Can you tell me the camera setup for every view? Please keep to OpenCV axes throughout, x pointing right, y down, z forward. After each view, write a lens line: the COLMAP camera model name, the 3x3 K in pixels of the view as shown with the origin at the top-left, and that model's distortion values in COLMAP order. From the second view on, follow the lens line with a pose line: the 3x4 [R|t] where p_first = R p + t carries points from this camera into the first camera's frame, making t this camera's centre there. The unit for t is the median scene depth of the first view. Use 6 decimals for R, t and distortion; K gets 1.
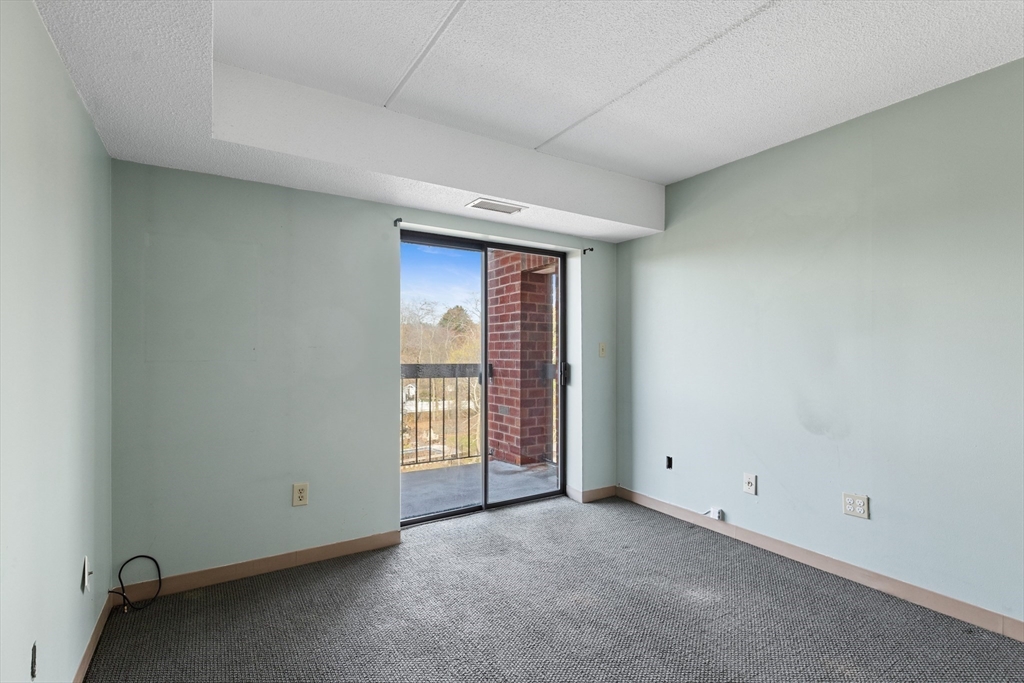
lens RADIAL K [[474.1, 0, 511.0], [0, 474.1, 354.4], [0, 0, 1]] dist [0.004528, 0.000395]
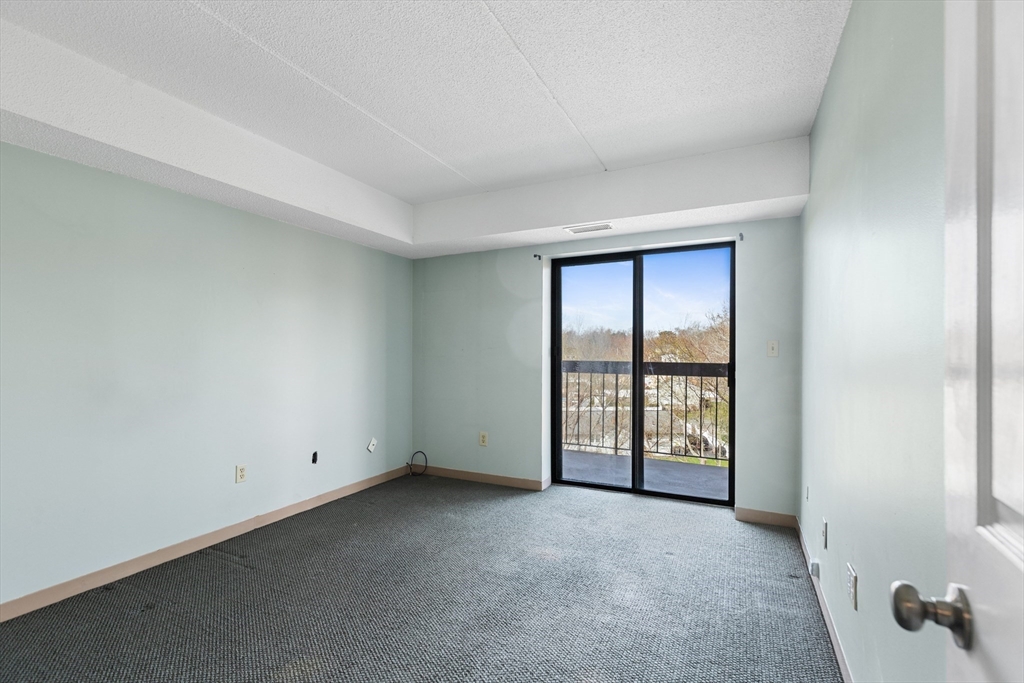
lens RADIAL K [[465.5, 0, 513.7], [0, 465.5, 347.3], [0, 0, 1]] dist [0.000403, 0.000388]
pose [[0.520369, -0.011324, -0.853866, 0.760717], [-0.001953, 0.999894, -0.014451, 0.003013], [0.853939, 0.009188, 0.520292, 0.201891]]
